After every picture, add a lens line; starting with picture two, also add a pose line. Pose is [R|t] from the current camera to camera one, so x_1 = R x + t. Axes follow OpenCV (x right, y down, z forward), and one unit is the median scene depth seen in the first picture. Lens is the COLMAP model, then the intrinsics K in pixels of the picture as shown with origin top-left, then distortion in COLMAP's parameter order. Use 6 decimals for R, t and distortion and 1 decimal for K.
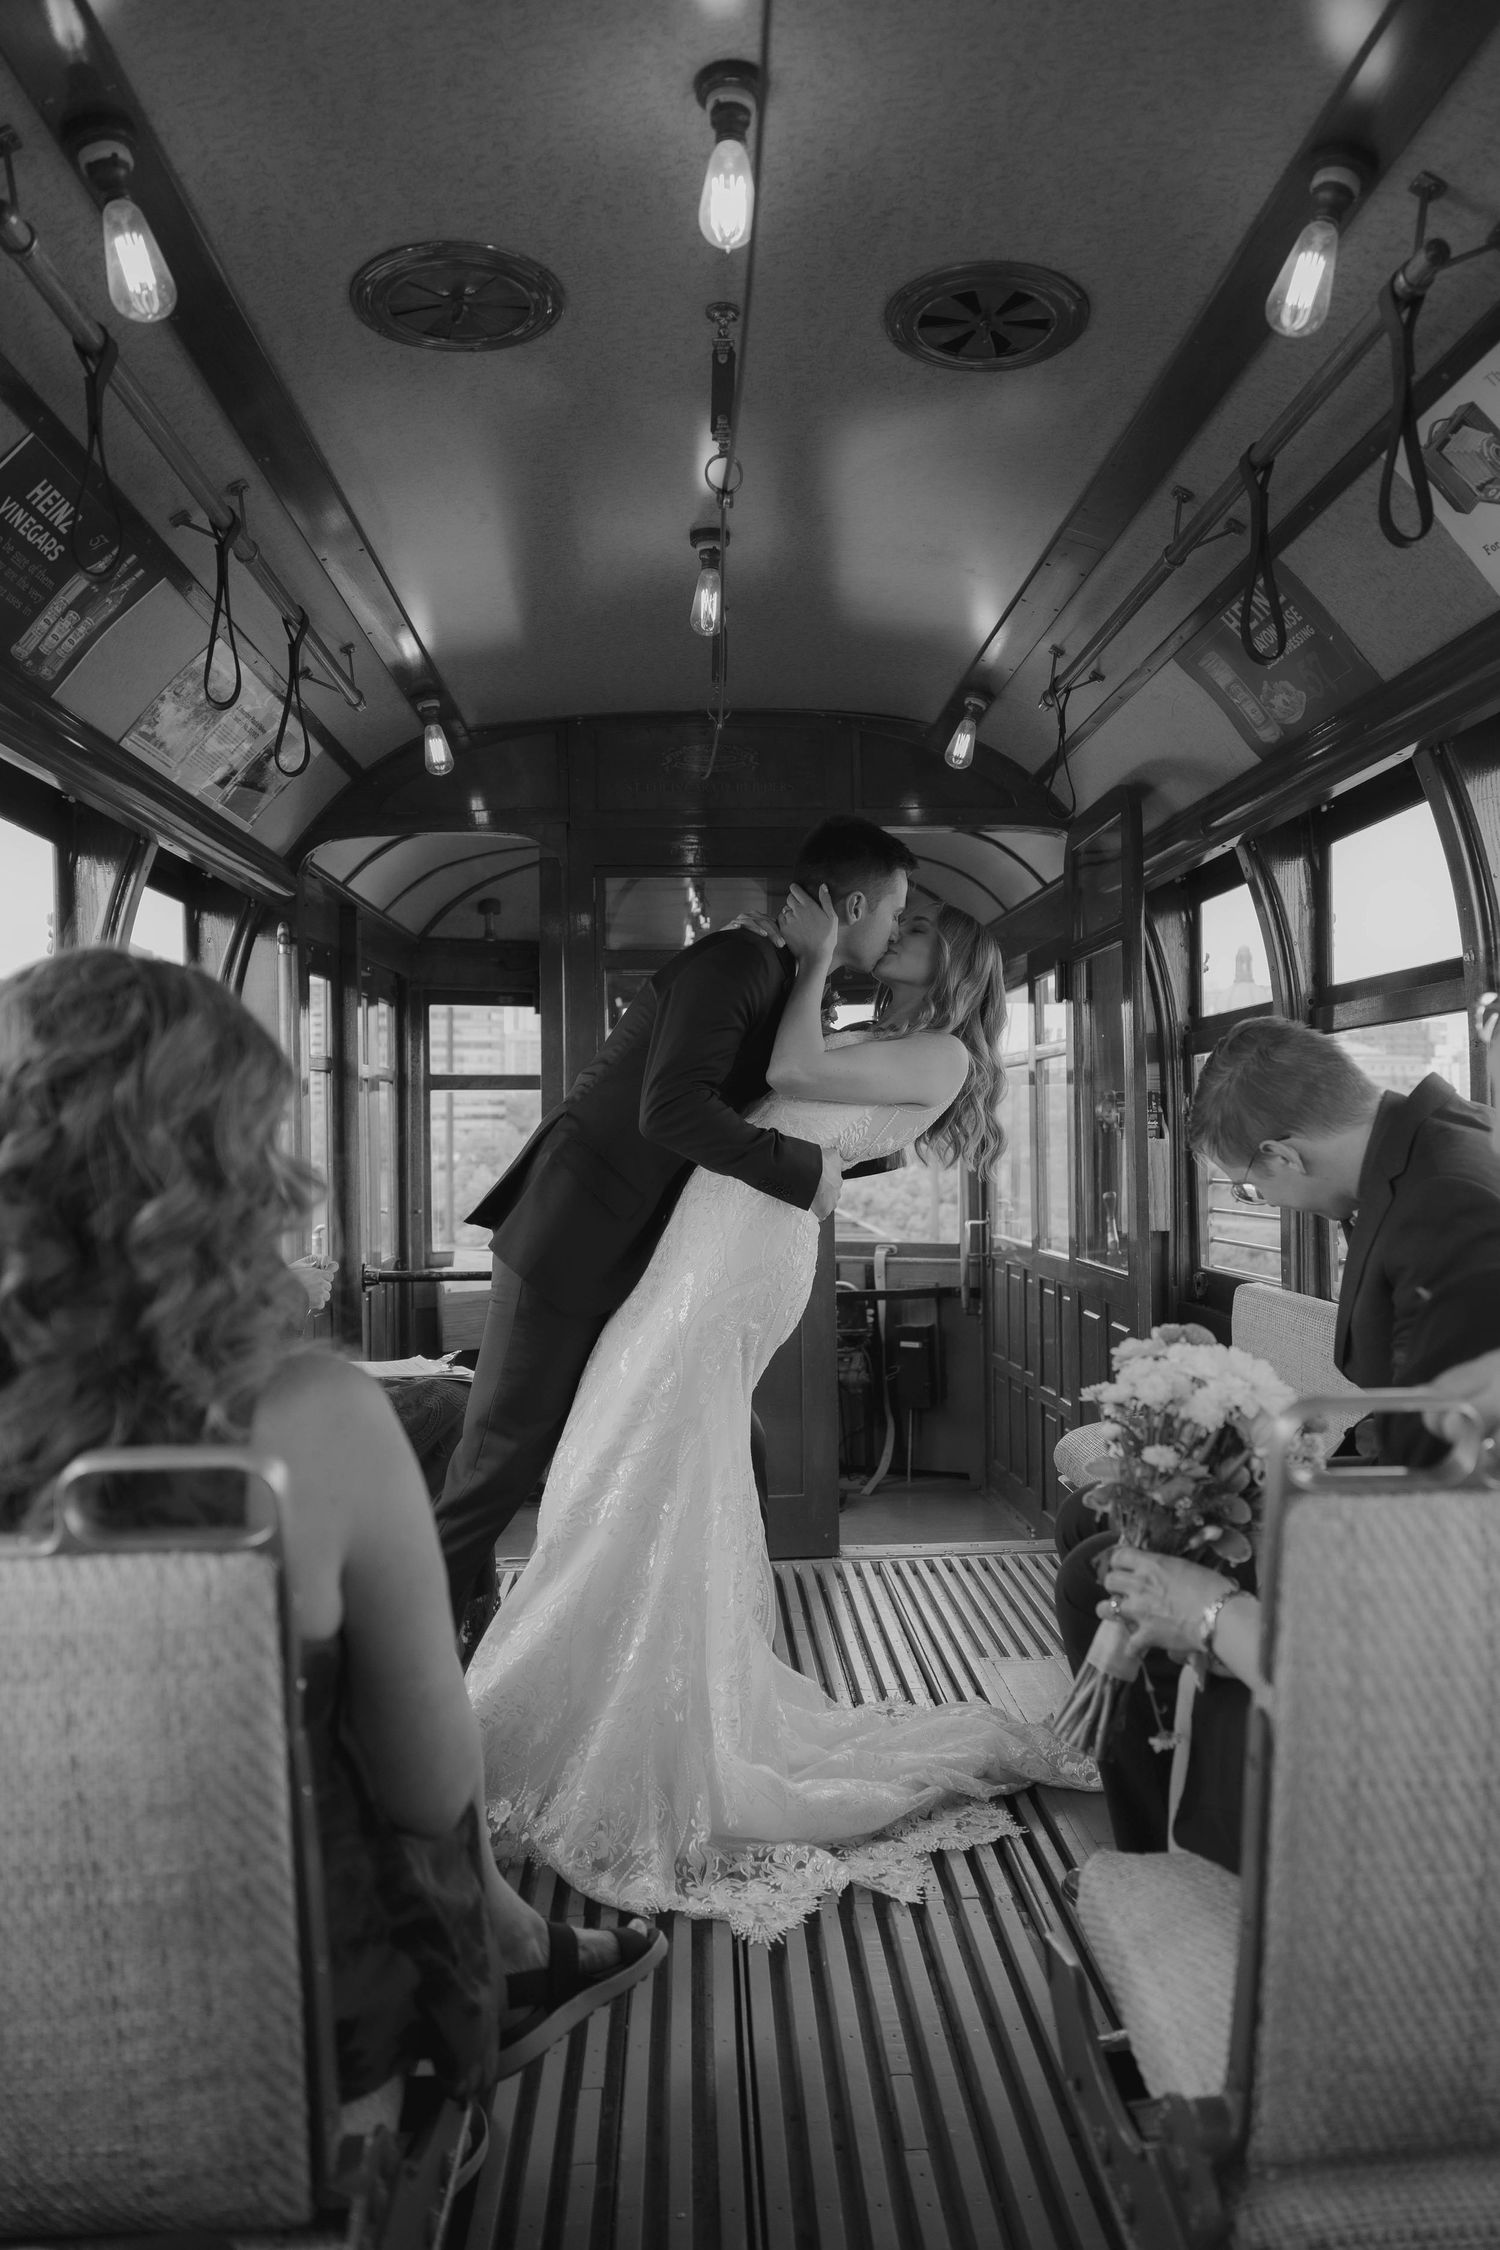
lens RADIAL K [[1659.2, 0, 792.6], [0, 1659.2, 1142.6], [0, 0, 1]] dist [0.003991, 0.002936]
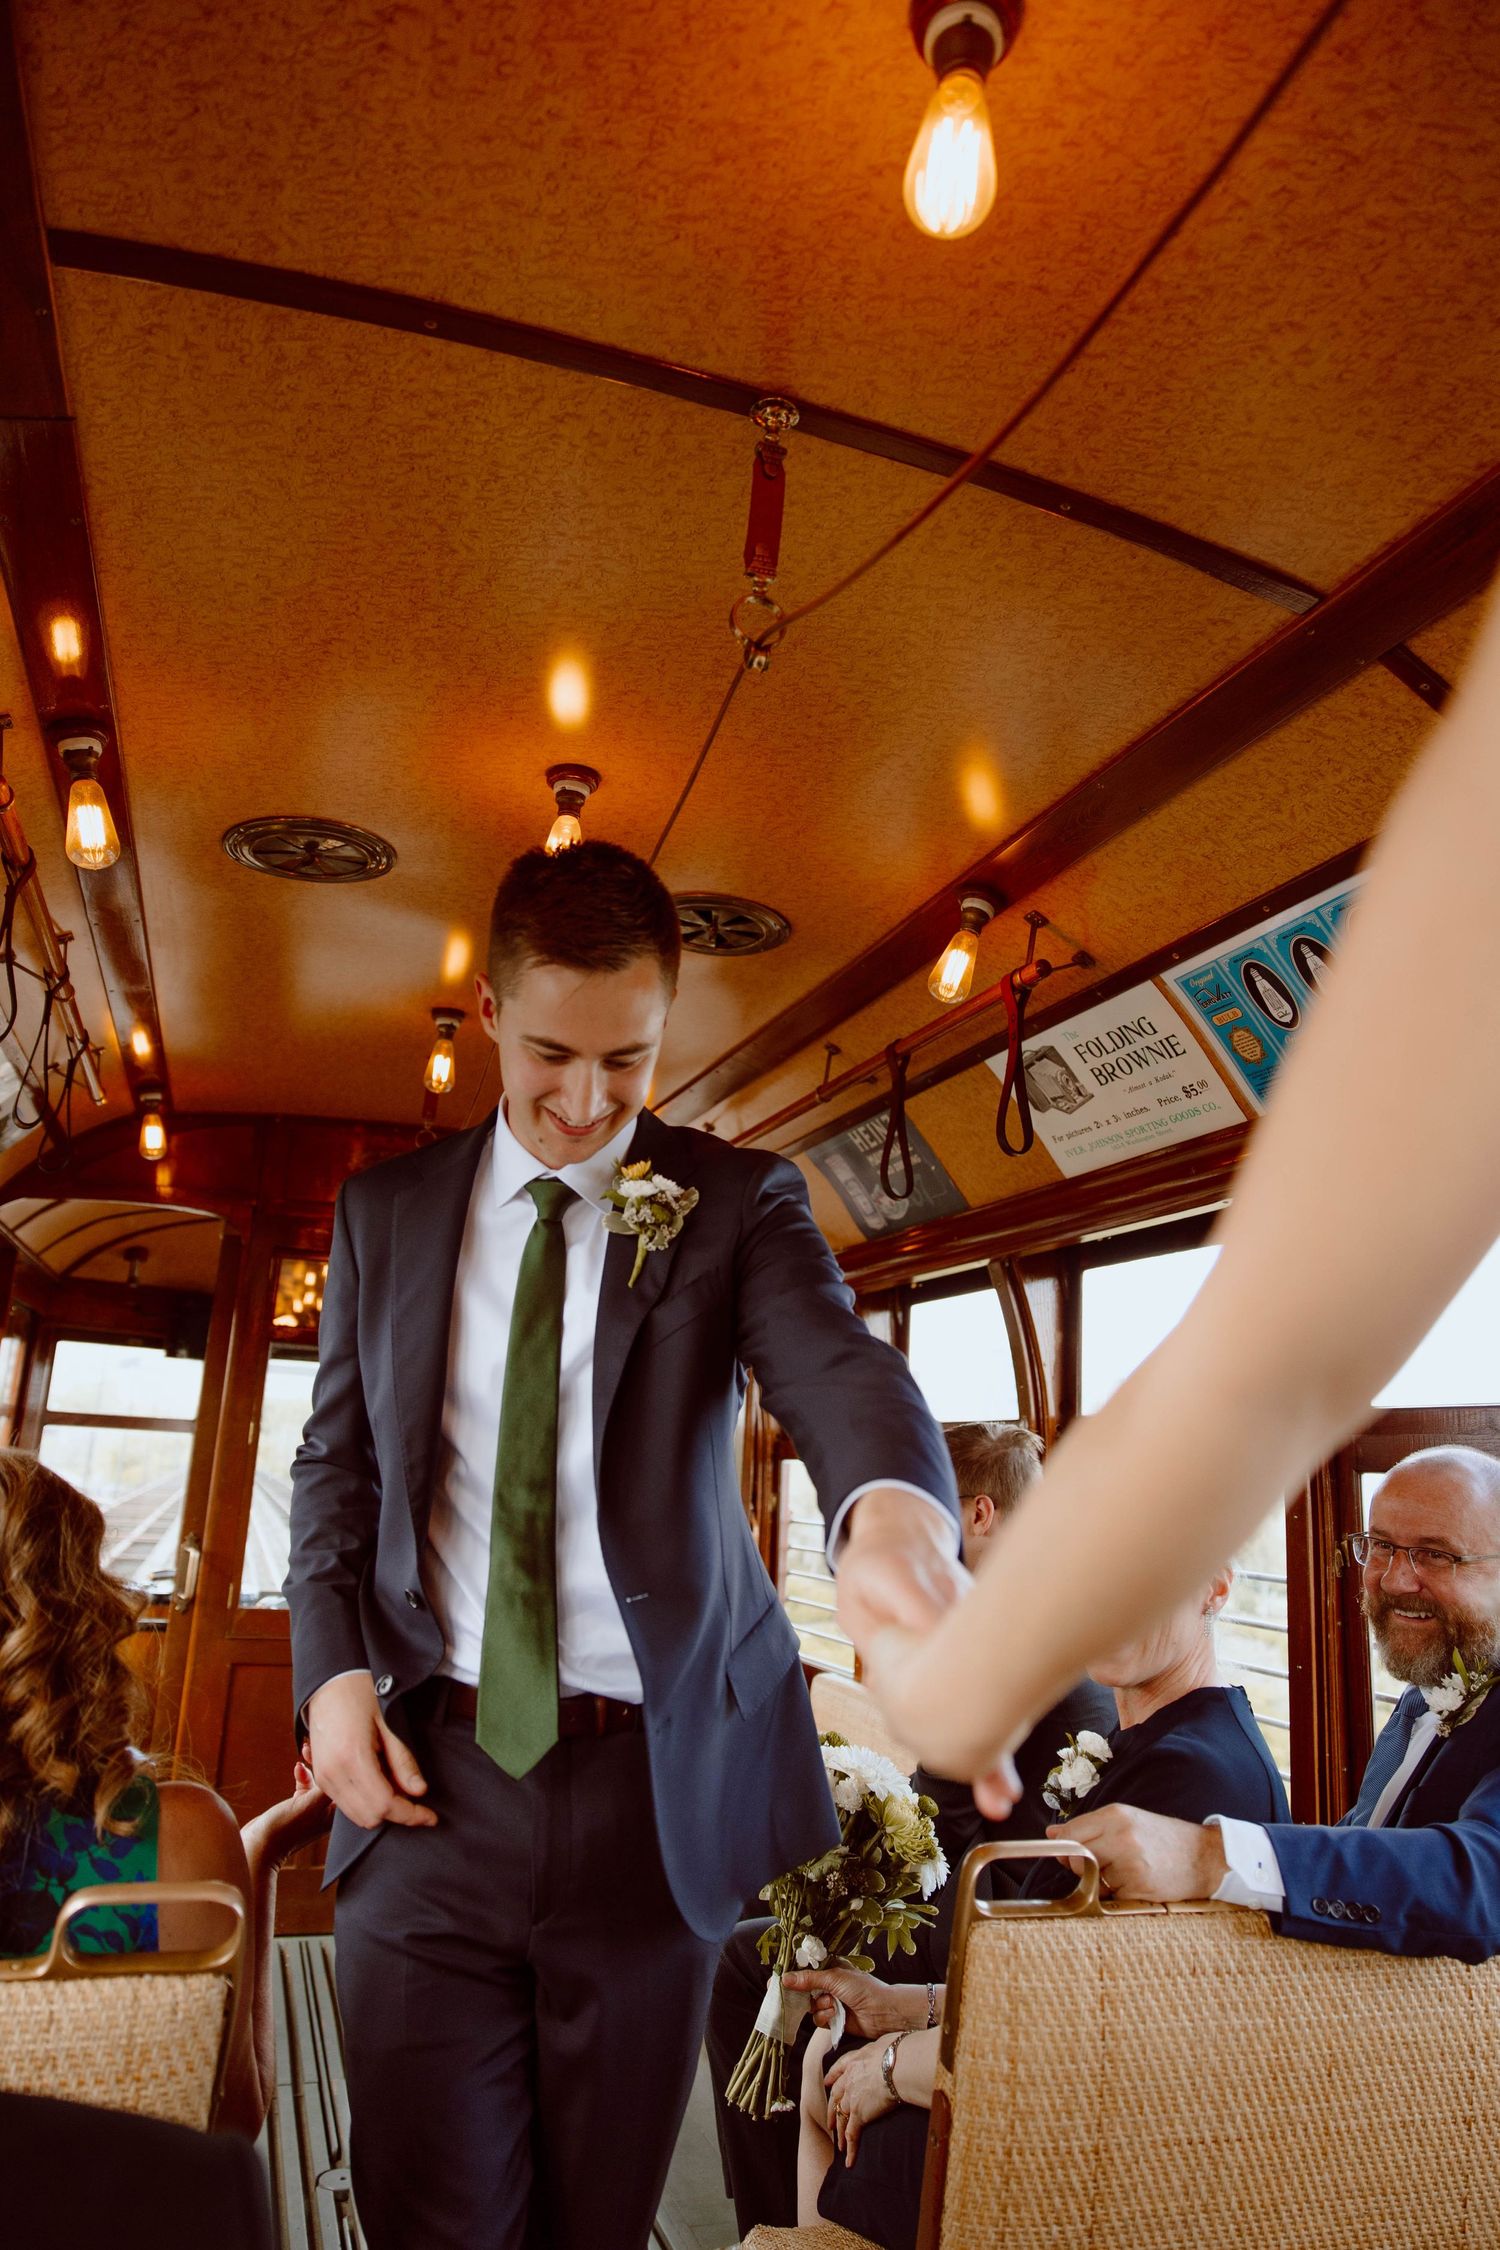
lens RADIAL K [[1574.0, 0, 748.8], [0, 1574.0, 1123.6], [0, 0, 1]] dist [0.011942, 0.003222]
pose [[0.963147, 0.122682, 0.239370, -0.121808], [-0.068818, 0.972700, -0.221626, -0.056862], [-0.260025, 0.196985, 0.945296, -0.145587]]
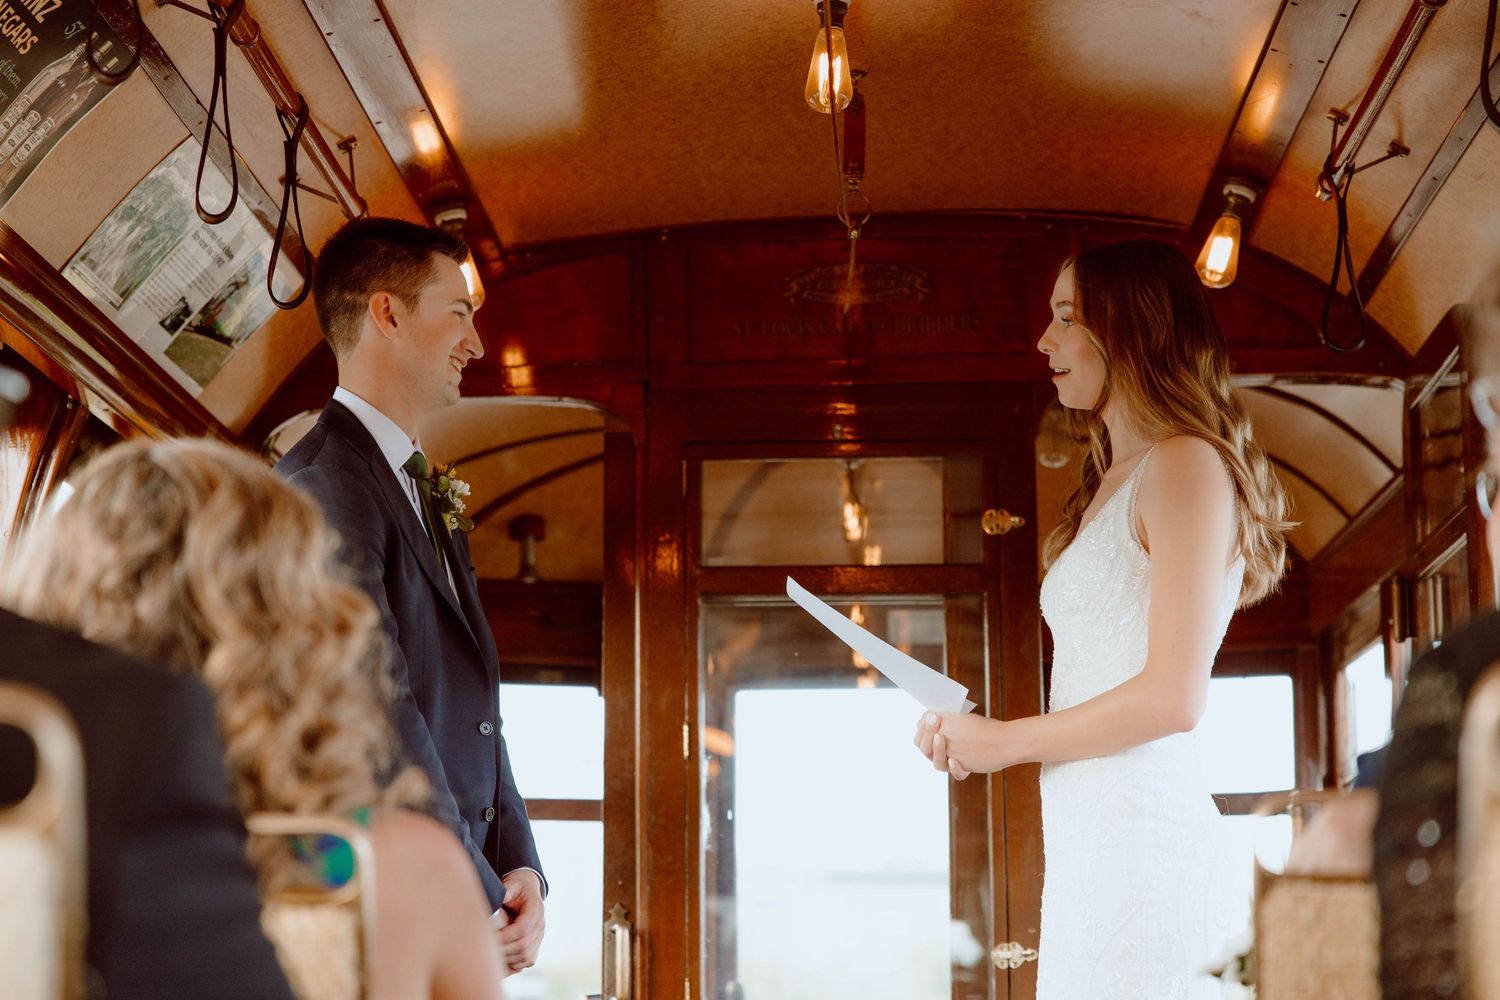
lens RADIAL K [[3369.0, 0, 649.8], [0, 3369.0, 509.7], [0, 0, 1]] dist [0.047545, 0.000000]
pose [[0.990197, -0.014360, -0.138937, 0.090333], [-0.009710, 0.985218, -0.171030, 0.151012], [0.139339, 0.170702, 0.975421, -0.533148]]
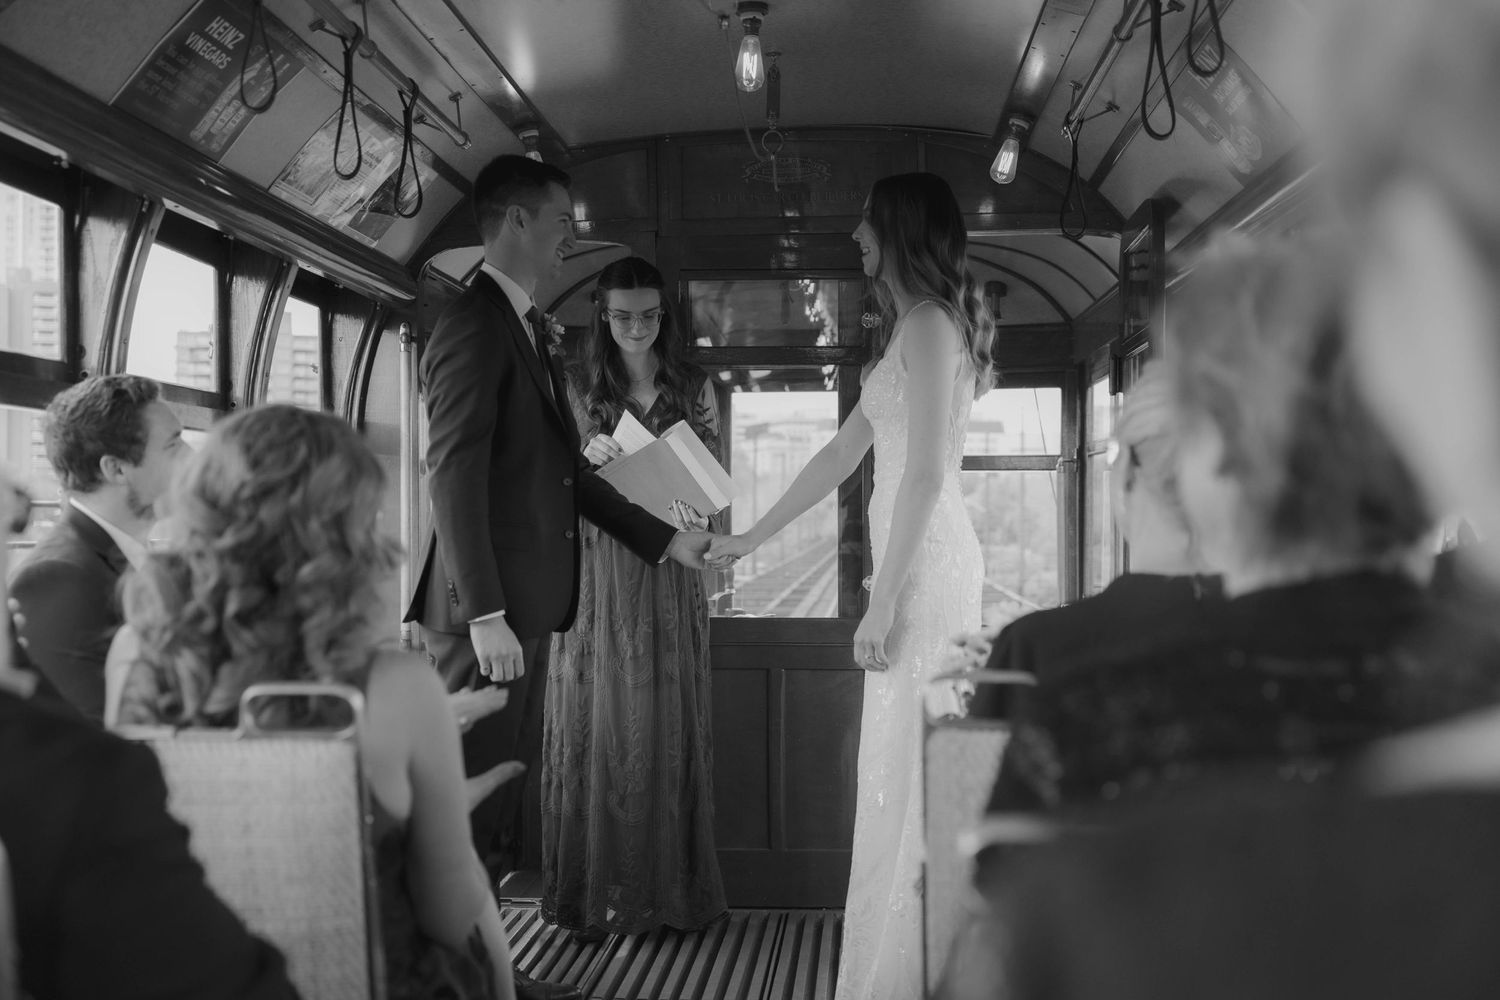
lens RADIAL K [[1951.9, 0, 764.6], [0, 1951.9, 527.6], [0, 0, 1]] dist [0.017622, 0.000000]
pose [[0.991519, 0.010462, -0.129544, 0.167241], [-0.010247, 0.999945, 0.002324, 0.000196], [0.129561, -0.000977, 0.991571, -0.436462]]
